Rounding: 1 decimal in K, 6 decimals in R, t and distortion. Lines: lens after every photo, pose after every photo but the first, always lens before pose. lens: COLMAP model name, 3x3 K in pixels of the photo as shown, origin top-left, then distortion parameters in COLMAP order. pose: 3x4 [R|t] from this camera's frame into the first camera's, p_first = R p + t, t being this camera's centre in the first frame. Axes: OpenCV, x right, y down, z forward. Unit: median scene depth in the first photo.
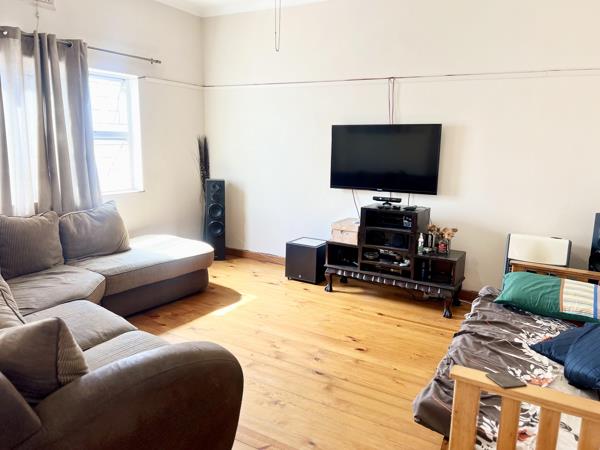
lens RADIAL K [[446.6, 0, 298.9], [0, 446.6, 221.5], [0, 0, 1]] dist [0.027068, -0.019541]
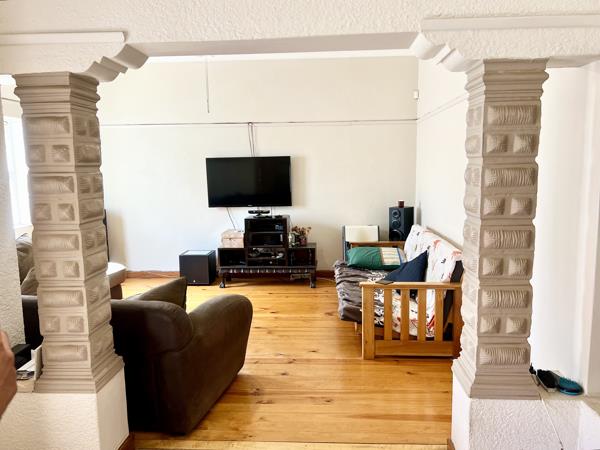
lens RADIAL K [[446.6, 0, 301.2], [0, 446.6, 226.6], [0, 0, 1]] dist [0.027068, -0.019541]
pose [[0.892030, -0.097910, 0.441244, -0.302213], [0.116602, 0.993060, -0.015370, 0.031644], [-0.436677, 0.065160, 0.897256, -0.277530]]
